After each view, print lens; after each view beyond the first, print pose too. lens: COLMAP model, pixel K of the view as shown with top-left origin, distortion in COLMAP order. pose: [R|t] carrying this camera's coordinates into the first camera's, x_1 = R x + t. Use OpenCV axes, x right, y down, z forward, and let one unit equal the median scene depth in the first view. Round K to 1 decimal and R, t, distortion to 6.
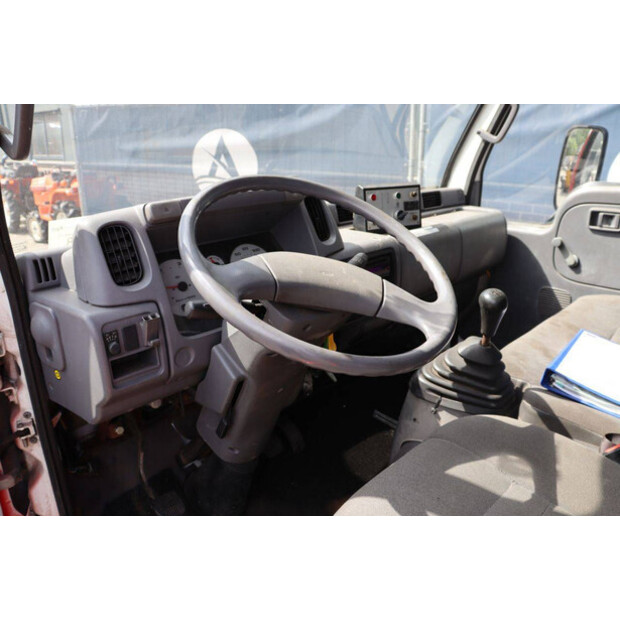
lens RADIAL K [[507.8, 0, 310.0], [0, 507.8, 310.0], [0, 0, 1]] dist [-0.172401, 0.142310]
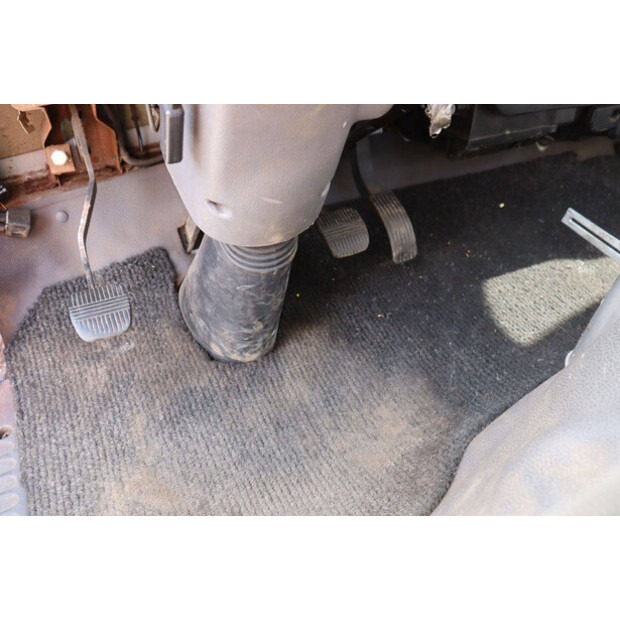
lens RADIAL K [[507.8, 0, 310.0], [0, 507.8, 310.0], [0, 0, 1]] dist [-0.172401, 0.142310]
pose [[0.953920, 0.200845, -0.222932, 0.022360], [-0.112337, 0.927963, 0.355339, 0.244190], [0.278241, -0.313921, 0.907764, 0.753649]]
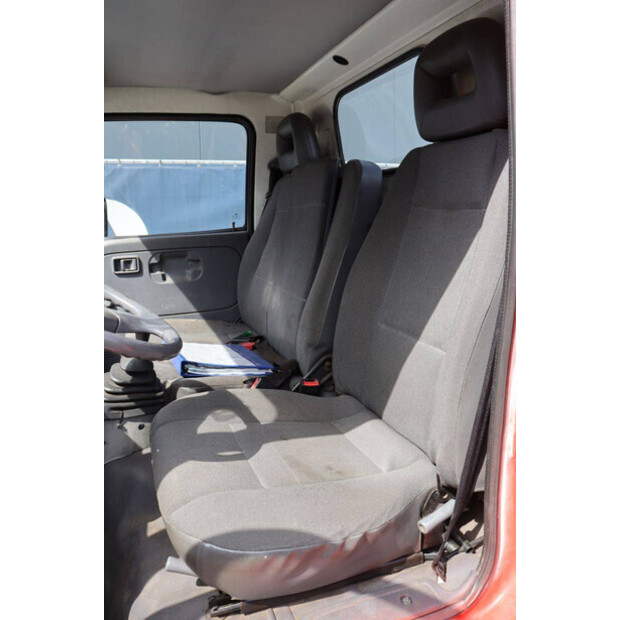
lens RADIAL K [[507.8, 0, 310.0], [0, 507.8, 310.0], [0, 0, 1]] dist [-0.172401, 0.142310]
pose [[0.435437, -0.171486, 0.883735, -0.609109], [0.312092, 0.949563, 0.030484, 0.062559], [-0.844389, 0.262533, 0.466994, 0.047216]]
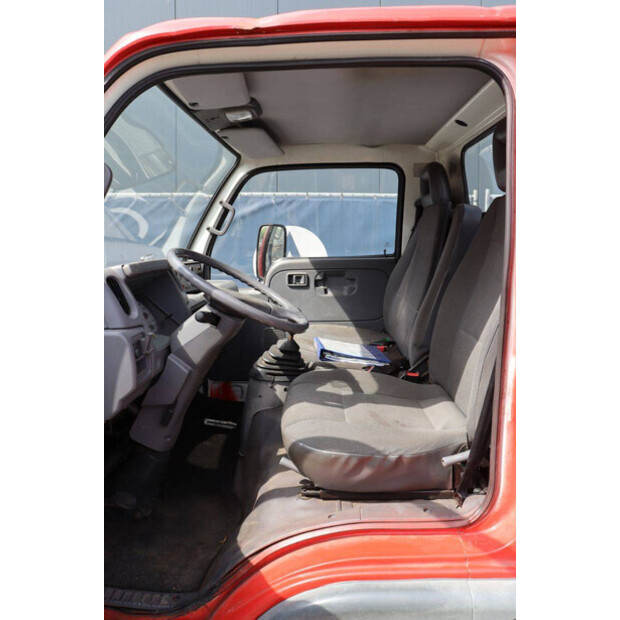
lens RADIAL K [[507.8, 0, 310.0], [0, 507.8, 310.0], [0, 0, 1]] dist [-0.172401, 0.142310]
pose [[0.735615, -0.087342, 0.671745, -0.906309], [0.222502, 0.967786, -0.117823, 0.218839], [-0.639815, 0.236137, 0.731352, -0.436098]]
